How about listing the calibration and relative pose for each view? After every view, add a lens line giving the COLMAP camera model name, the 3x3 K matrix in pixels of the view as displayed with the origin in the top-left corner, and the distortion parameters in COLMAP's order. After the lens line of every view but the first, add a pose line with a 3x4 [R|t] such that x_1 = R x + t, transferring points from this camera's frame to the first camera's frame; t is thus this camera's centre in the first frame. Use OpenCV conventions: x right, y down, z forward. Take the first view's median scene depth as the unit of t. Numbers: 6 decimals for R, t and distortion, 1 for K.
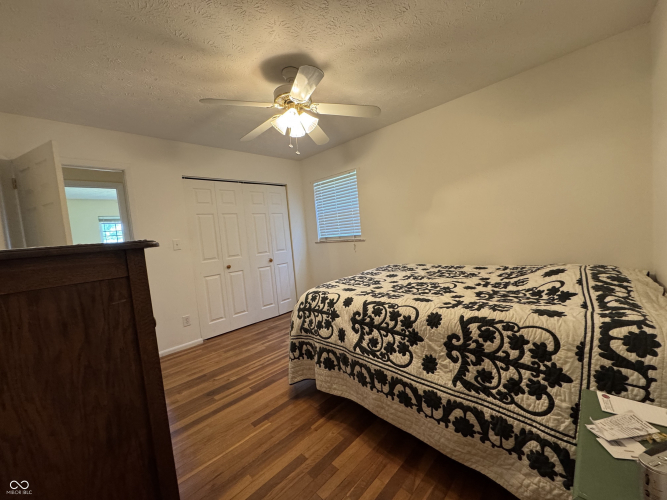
lens RADIAL K [[265.8, 0, 332.3], [0, 265.8, 249.6], [0, 0, 1]] dist [-0.000416, -0.000066]
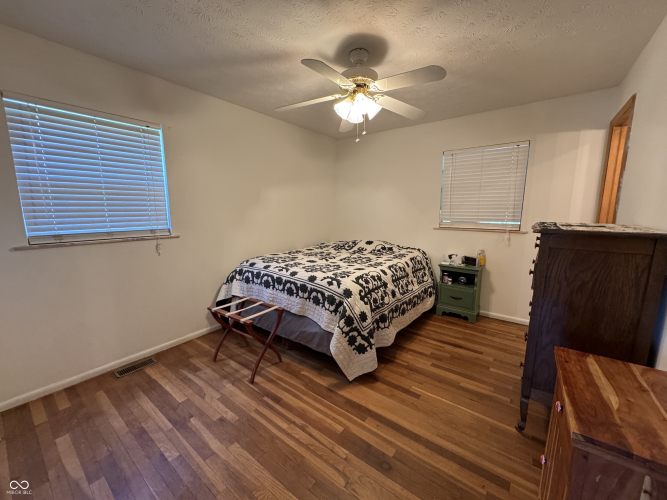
lens RADIAL K [[265.8, 0, 332.3], [0, 265.8, 249.6], [0, 0, 1]] dist [-0.000416, -0.000066]
pose [[-0.125242, -0.065476, 0.989963, -1.151583], [0.074617, 0.994372, 0.075207, -0.043011], [-0.989316, 0.083287, -0.119652, 1.277499]]
